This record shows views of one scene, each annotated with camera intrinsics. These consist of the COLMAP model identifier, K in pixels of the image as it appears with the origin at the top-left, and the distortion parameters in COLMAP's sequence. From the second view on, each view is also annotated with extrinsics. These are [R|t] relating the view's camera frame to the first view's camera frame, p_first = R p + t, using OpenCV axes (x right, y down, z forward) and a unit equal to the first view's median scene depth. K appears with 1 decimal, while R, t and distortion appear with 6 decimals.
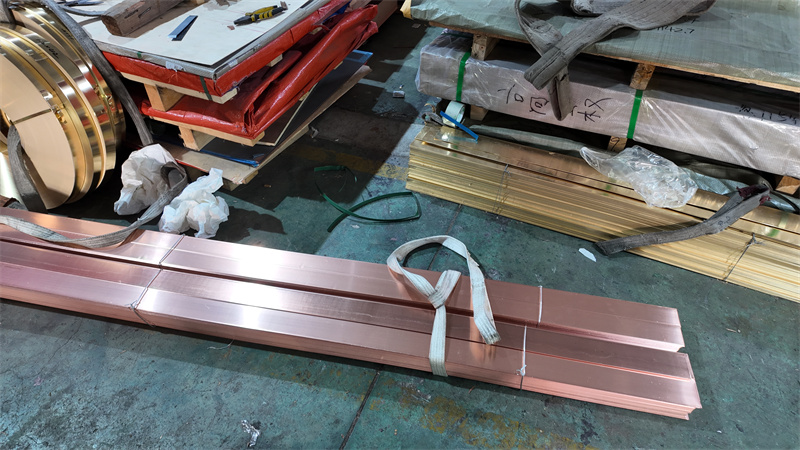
lens RADIAL K [[466.3, 0, 400.0], [0, 466.3, 225.0], [0, 0, 1]] dist [0.049190, -0.047591]
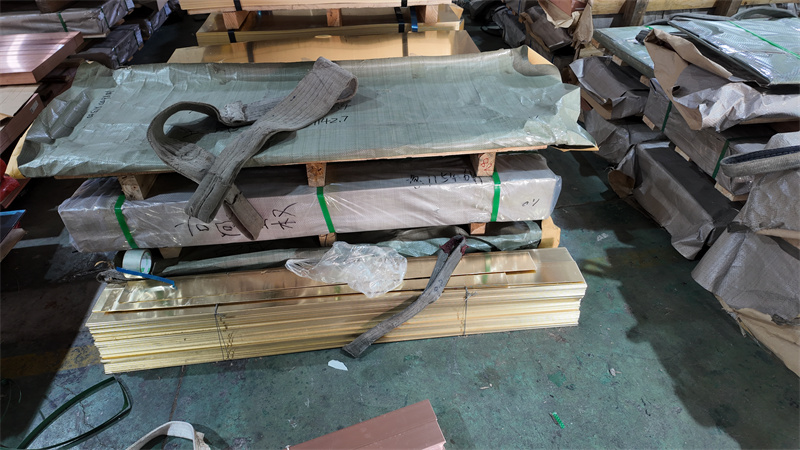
lens RADIAL K [[466.3, 0, 400.0], [0, 466.3, 225.0], [0, 0, 1]] dist [0.049190, -0.047591]
pose [[0.852304, -0.326404, 0.408704, 0.223994], [0.376314, 0.925363, -0.045735, -0.104132], [-0.363272, 0.192781, 0.911520, 0.079527]]
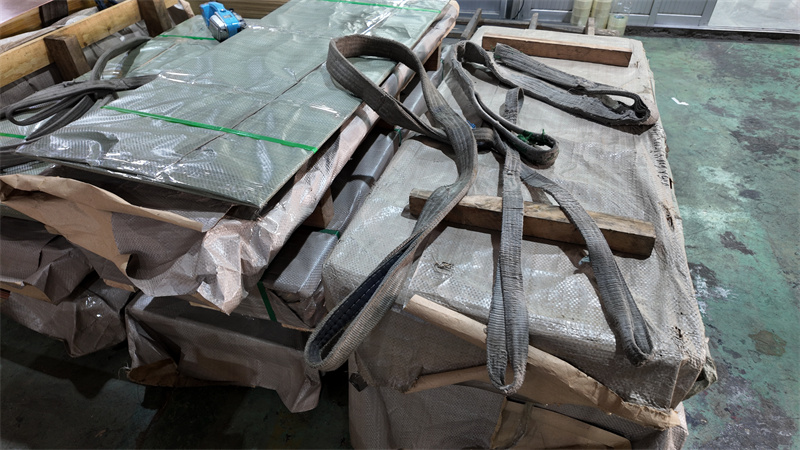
lens RADIAL K [[466.3, 0, 400.0], [0, 466.3, 225.0], [0, 0, 1]] dist [0.049190, -0.047591]
pose [[-0.168672, -0.615804, 0.769633, 0.643725], [0.718426, 0.457784, 0.523735, -0.240709], [-0.674843, 0.641264, 0.365194, 0.227854]]
